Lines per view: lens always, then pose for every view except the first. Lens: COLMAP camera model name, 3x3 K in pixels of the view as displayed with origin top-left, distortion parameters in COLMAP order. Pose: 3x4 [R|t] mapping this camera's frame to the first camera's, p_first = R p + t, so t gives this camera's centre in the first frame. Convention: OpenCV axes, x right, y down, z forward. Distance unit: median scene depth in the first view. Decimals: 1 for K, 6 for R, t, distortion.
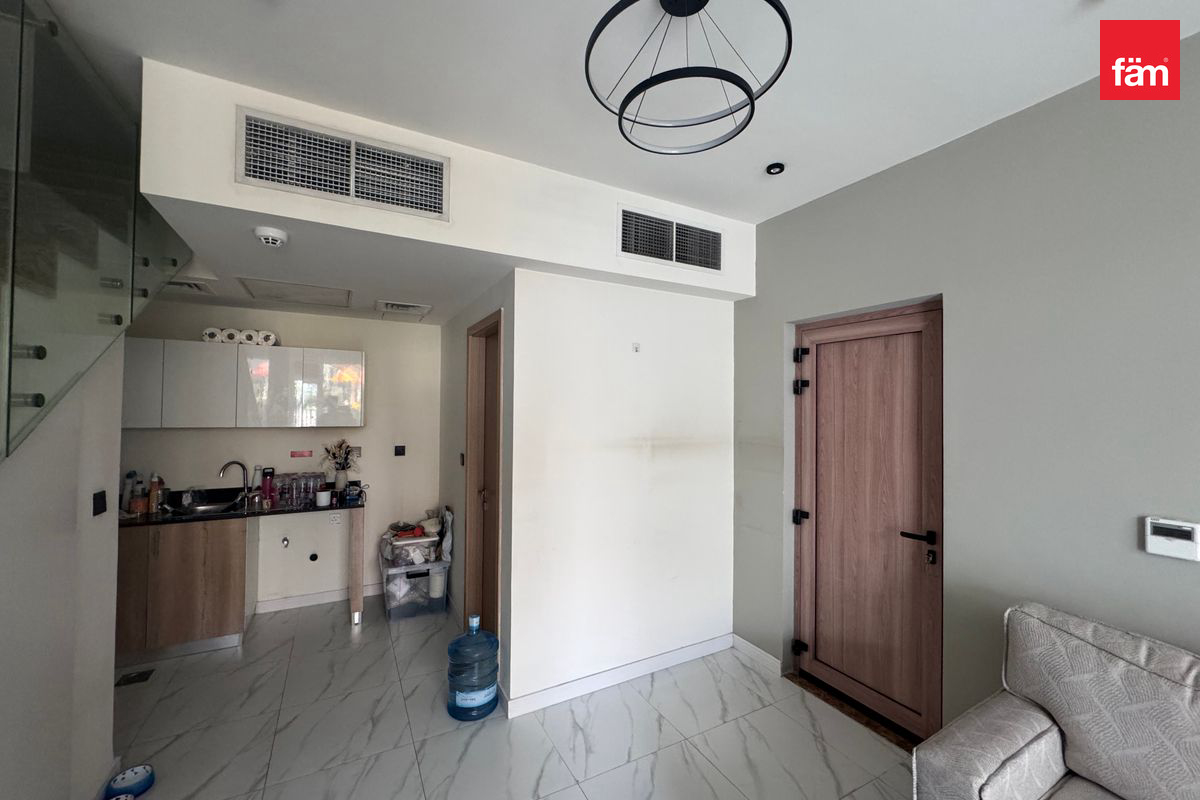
lens RADIAL K [[478.8, 0, 600.5], [0, 478.8, 399.1], [0, 0, 1]] dist [-0.003155, -0.000309]
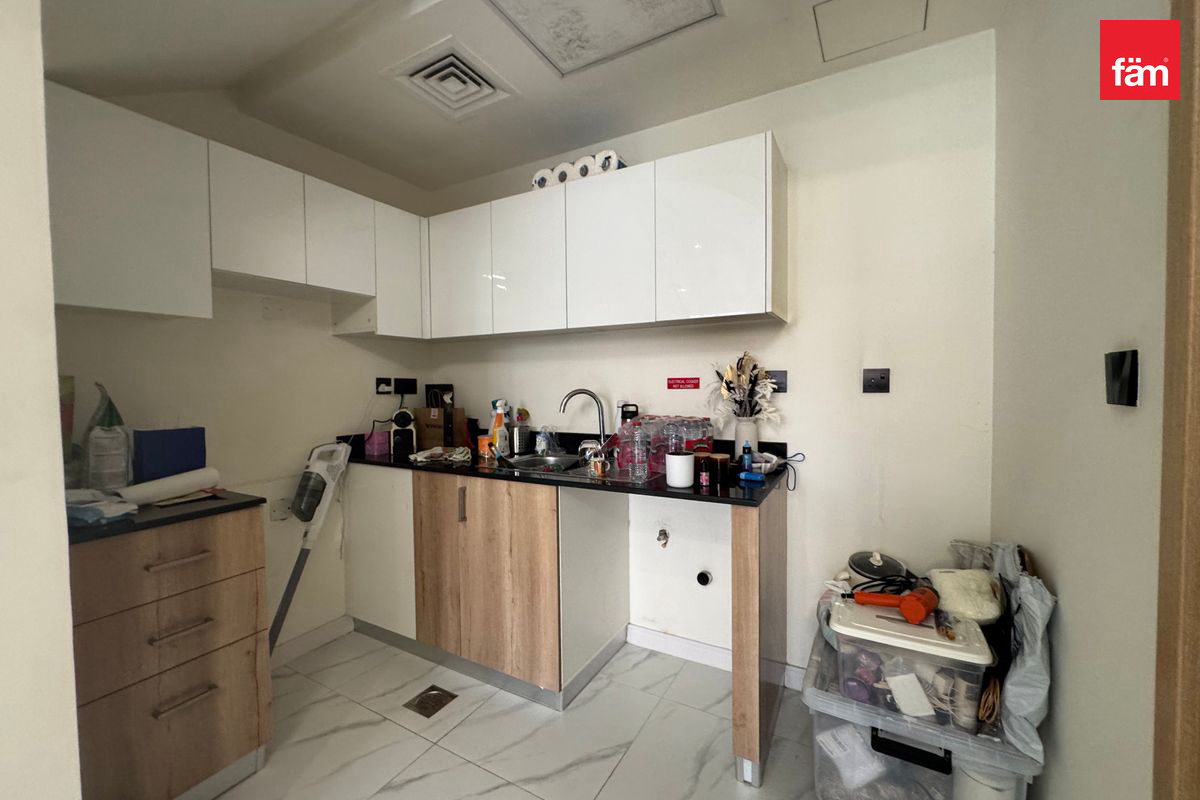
lens RADIAL K [[478.8, 0, 607.7], [0, 478.8, 400.8], [0, 0, 1]] dist [-0.003155, -0.000309]
pose [[0.535514, 0.015315, -0.844387, -0.228512], [0.034683, 0.998593, 0.040108, 0.117887], [0.843814, -0.050764, 0.534230, 0.683004]]
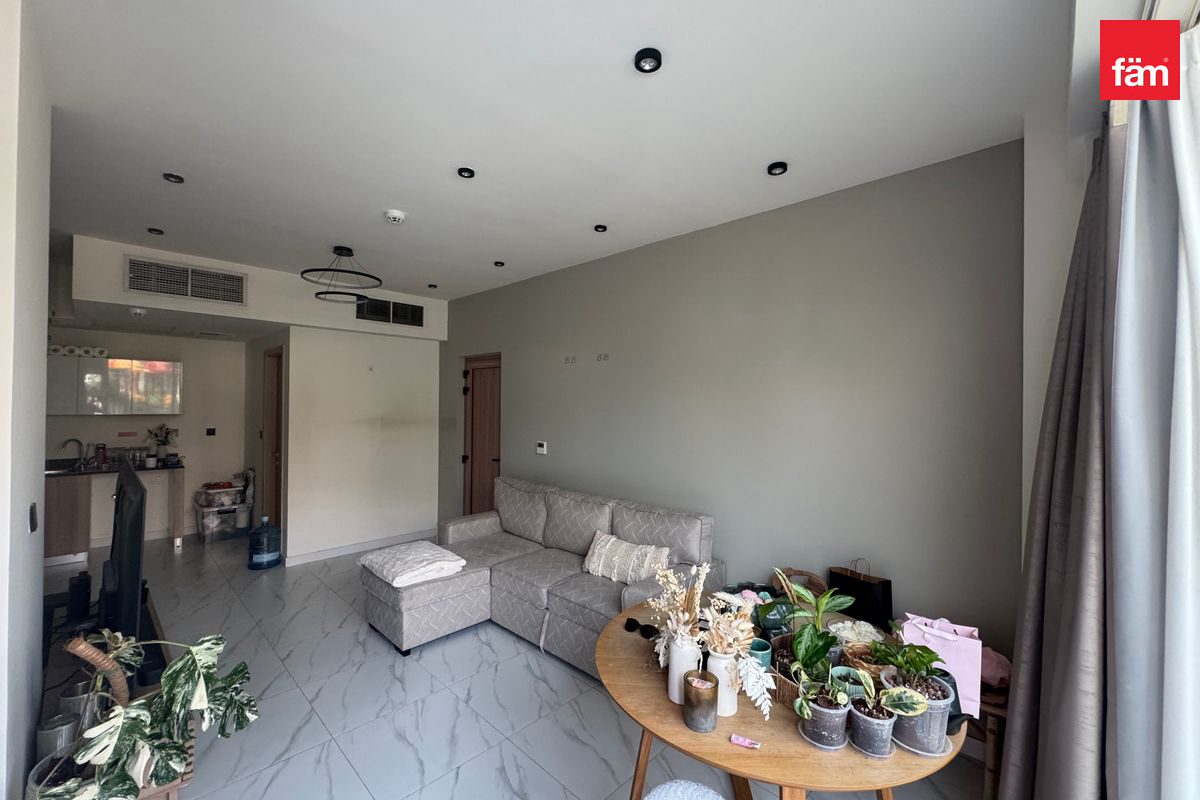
lens RADIAL K [[478.8, 0, 603.8], [0, 478.8, 398.6], [0, 0, 1]] dist [-0.003155, -0.000309]
pose [[0.951918, 0.003246, 0.306336, 0.291095], [-0.007127, 0.999908, 0.011551, -0.016860], [-0.306270, -0.013179, 0.951853, -0.804650]]
